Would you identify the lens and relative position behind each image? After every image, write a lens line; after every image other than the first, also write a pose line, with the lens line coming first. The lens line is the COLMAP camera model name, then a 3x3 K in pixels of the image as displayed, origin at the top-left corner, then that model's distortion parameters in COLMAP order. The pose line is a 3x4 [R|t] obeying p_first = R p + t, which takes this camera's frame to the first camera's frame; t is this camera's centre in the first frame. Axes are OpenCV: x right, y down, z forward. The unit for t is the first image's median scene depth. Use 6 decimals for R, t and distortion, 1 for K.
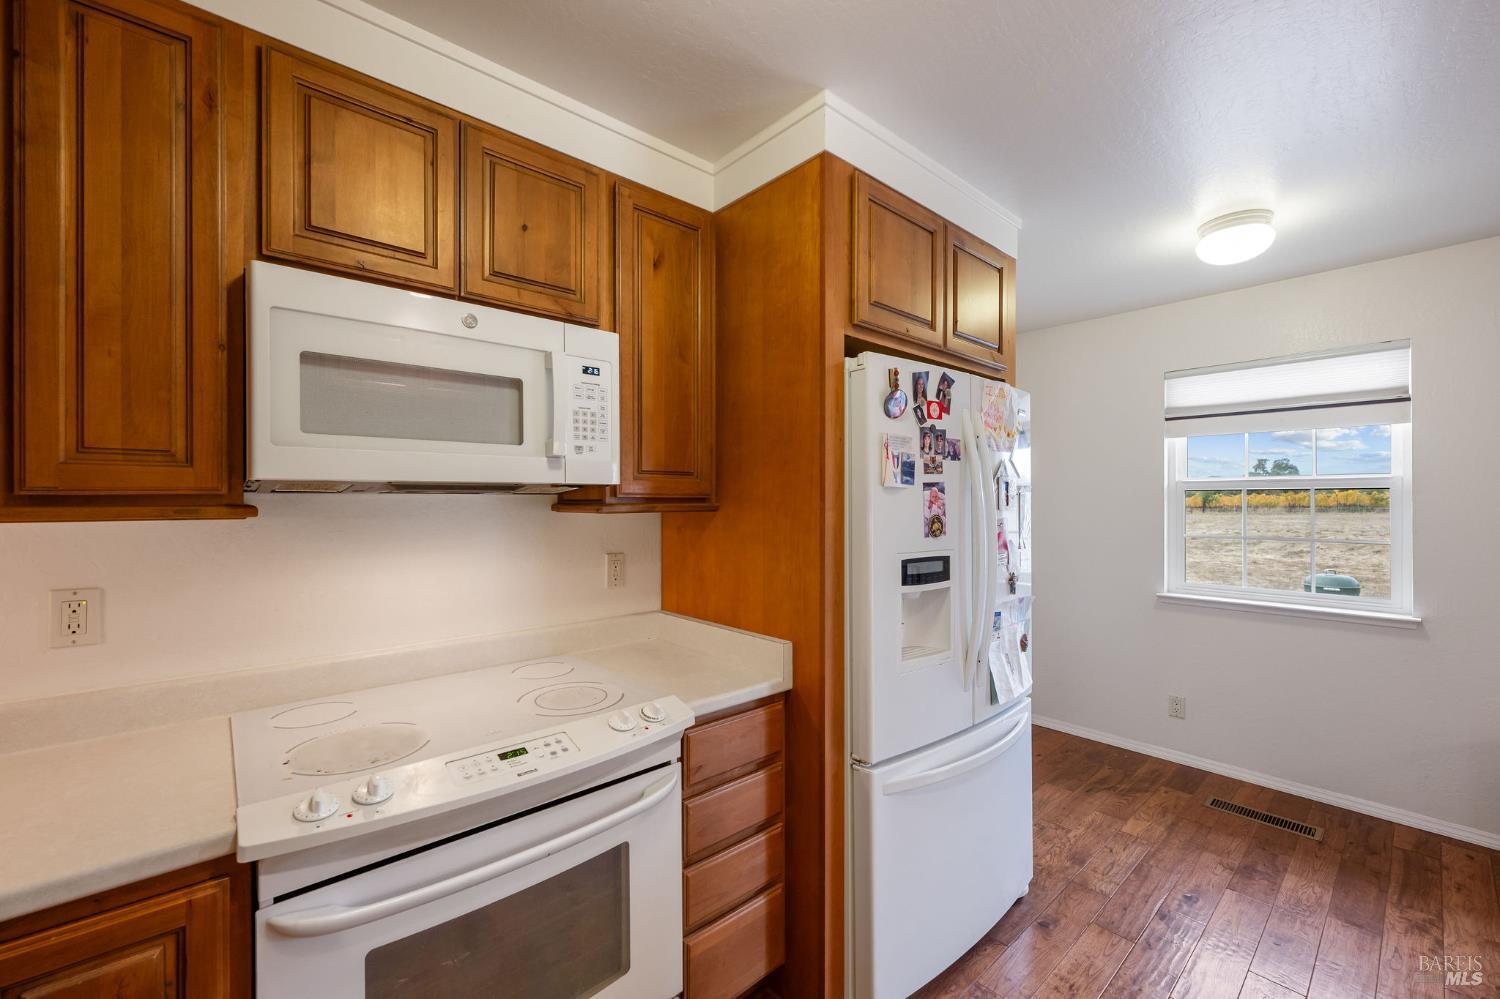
lens RADIAL K [[605.3, 0, 742.8], [0, 605.3, 499.4], [0, 0, 1]] dist [-0.001130, -0.000084]
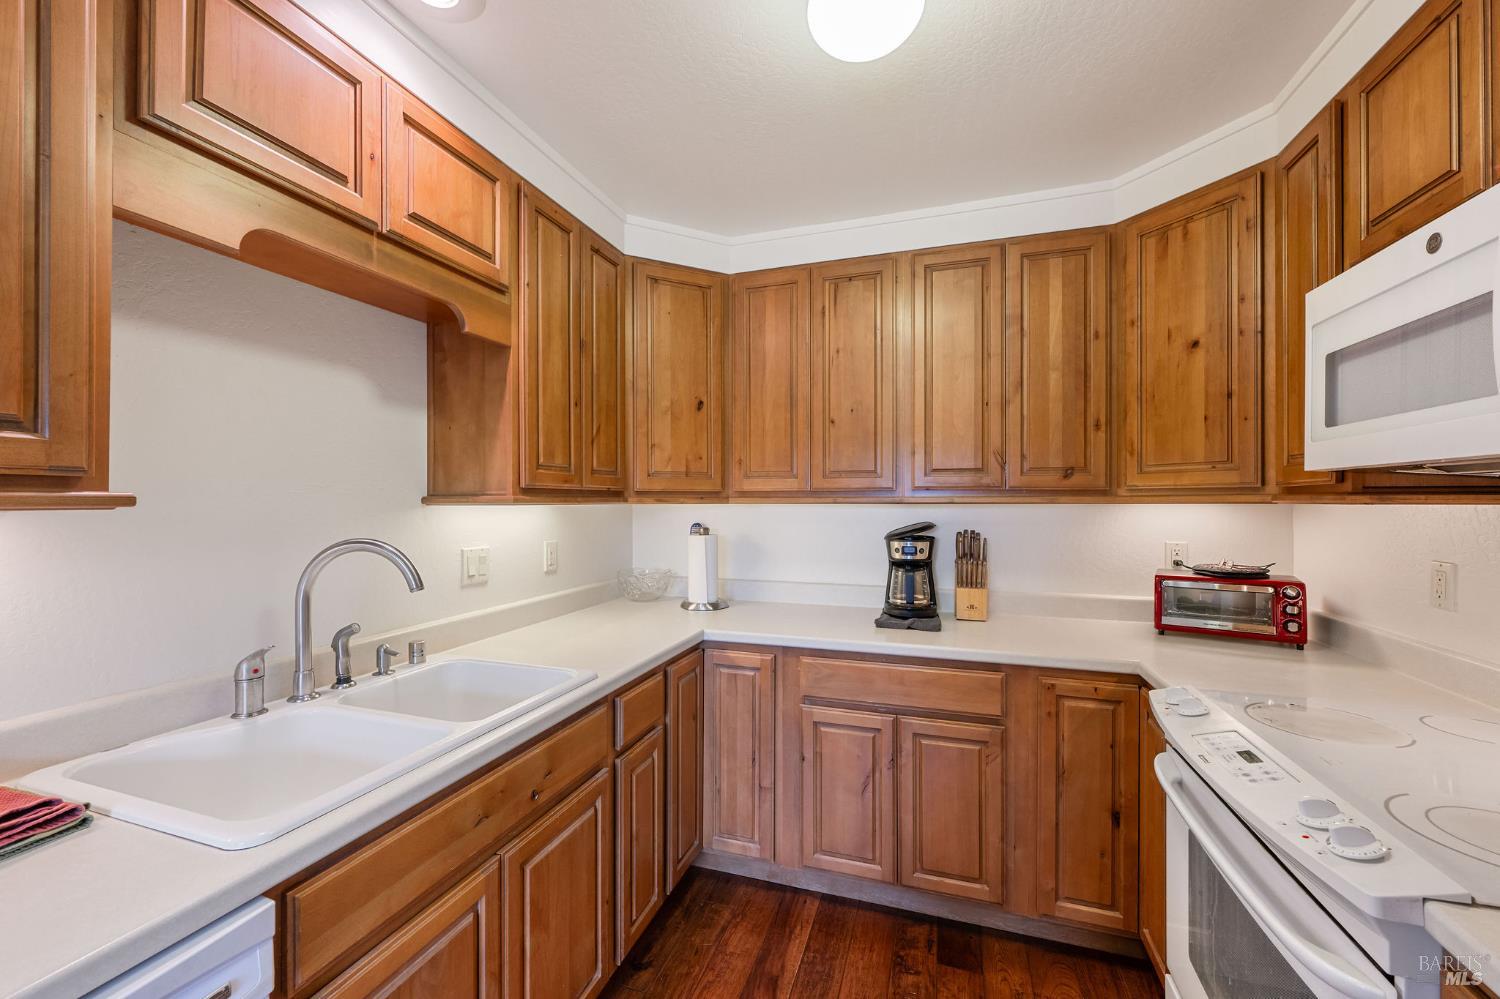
lens RADIAL K [[595.5, 0, 744.3], [0, 595.5, 500.0], [0, 0, 1]] dist [-0.000446, -0.000034]
pose [[-0.867089, 0.000394, -0.498153, 0.522730], [0.001251, 0.999998, -0.001387, 0.016542], [0.498152, -0.001825, -0.867088, 0.971892]]
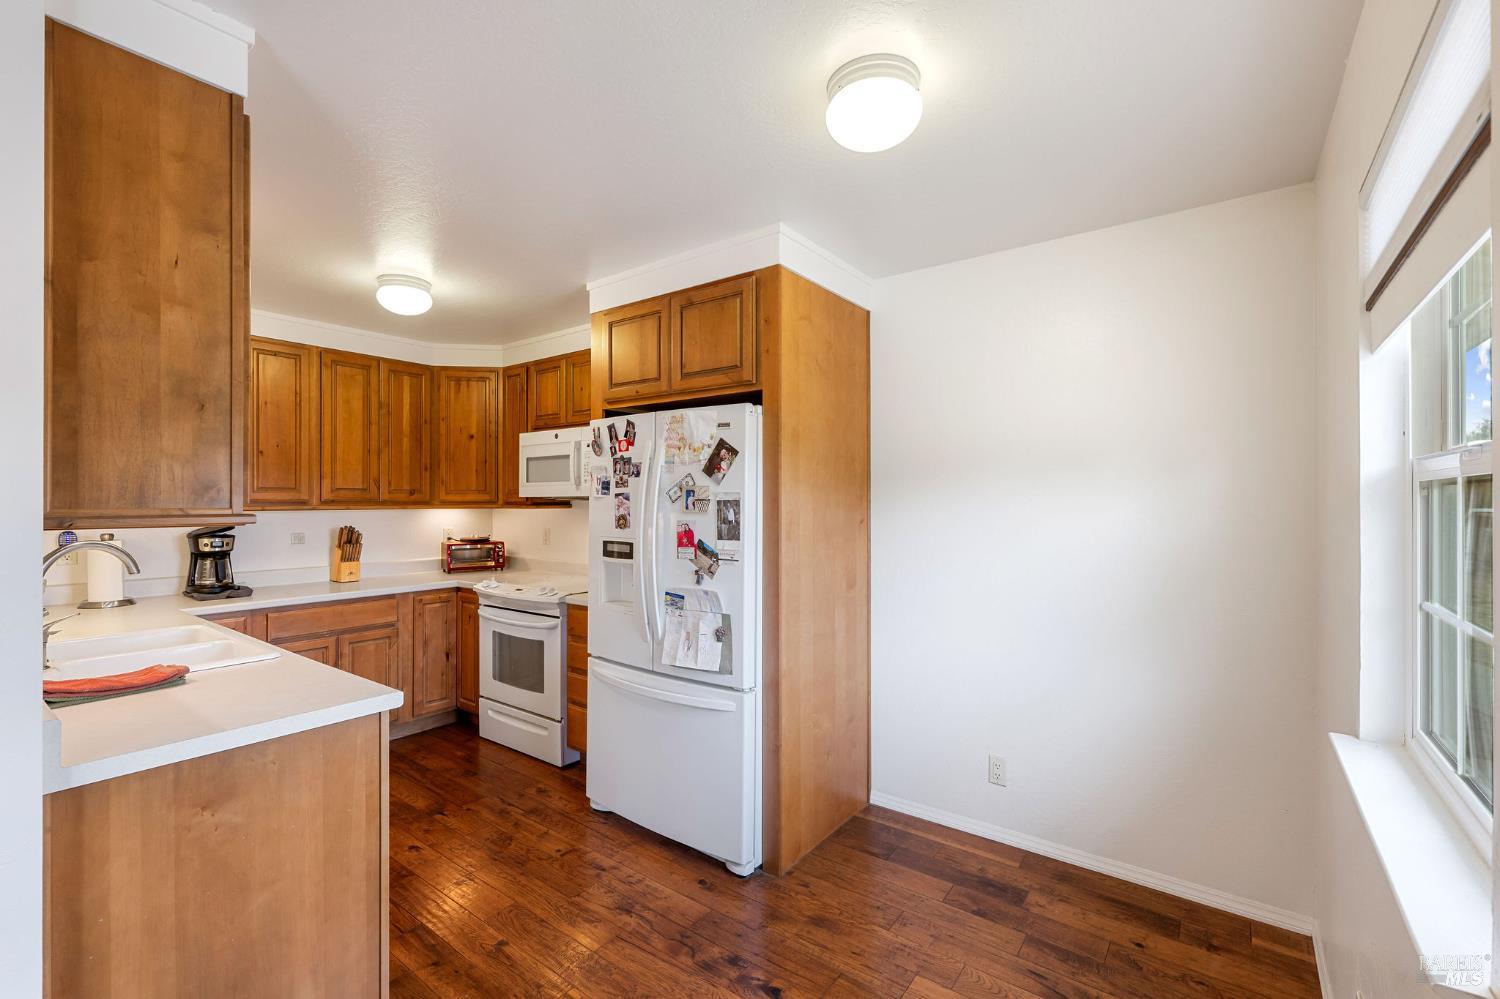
lens RADIAL K [[645.5, 0, 753.2], [0, 645.5, 501.4], [0, 0, 1]] dist [0.001724, 0.000274]
pose [[0.212498, 0.001803, -0.977160, 2.017891], [-0.000340, 0.999998, 0.001771, -0.010336], [0.977162, -0.000044, 0.212498, 0.996531]]
